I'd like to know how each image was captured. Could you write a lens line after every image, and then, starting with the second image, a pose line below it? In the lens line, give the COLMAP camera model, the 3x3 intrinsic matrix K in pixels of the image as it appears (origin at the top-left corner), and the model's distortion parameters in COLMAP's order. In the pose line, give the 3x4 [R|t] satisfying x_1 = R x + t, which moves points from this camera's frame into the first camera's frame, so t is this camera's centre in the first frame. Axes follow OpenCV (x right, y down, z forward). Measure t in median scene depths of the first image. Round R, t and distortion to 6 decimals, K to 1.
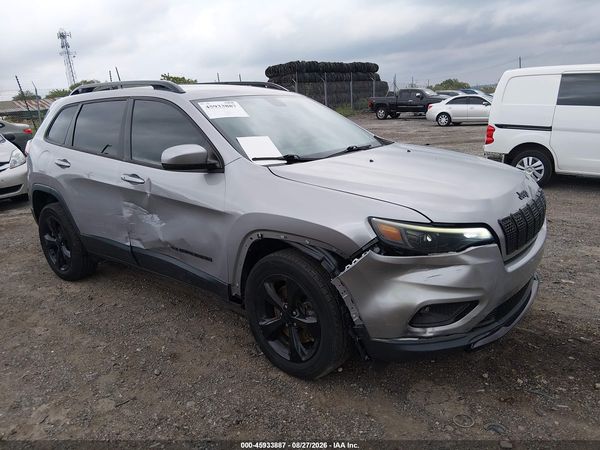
lens RADIAL K [[462.4, 0, 293.3], [0, 462.4, 220.5], [0, 0, 1]] dist [0.036367, -0.074513]
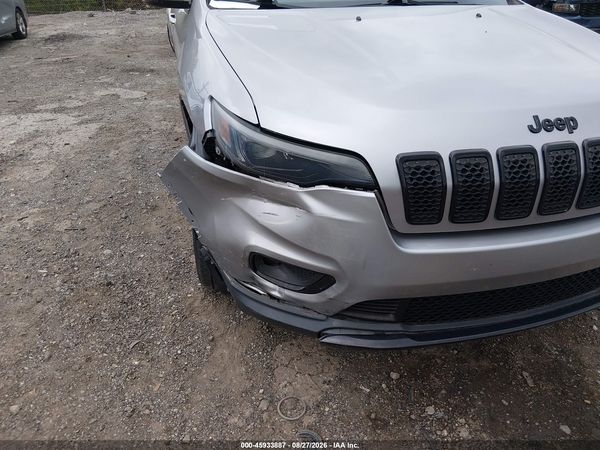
lens RADIAL K [[410.7, 0, 299.2], [0, 410.7, 246.2], [0, 0, 1]] dist [0.016127, -0.028846]
pose [[0.790712, 0.366534, -0.490335, 0.493252], [-0.175722, 0.903139, 0.391742, -0.052831], [0.586427, -0.223593, 0.778530, 0.447277]]
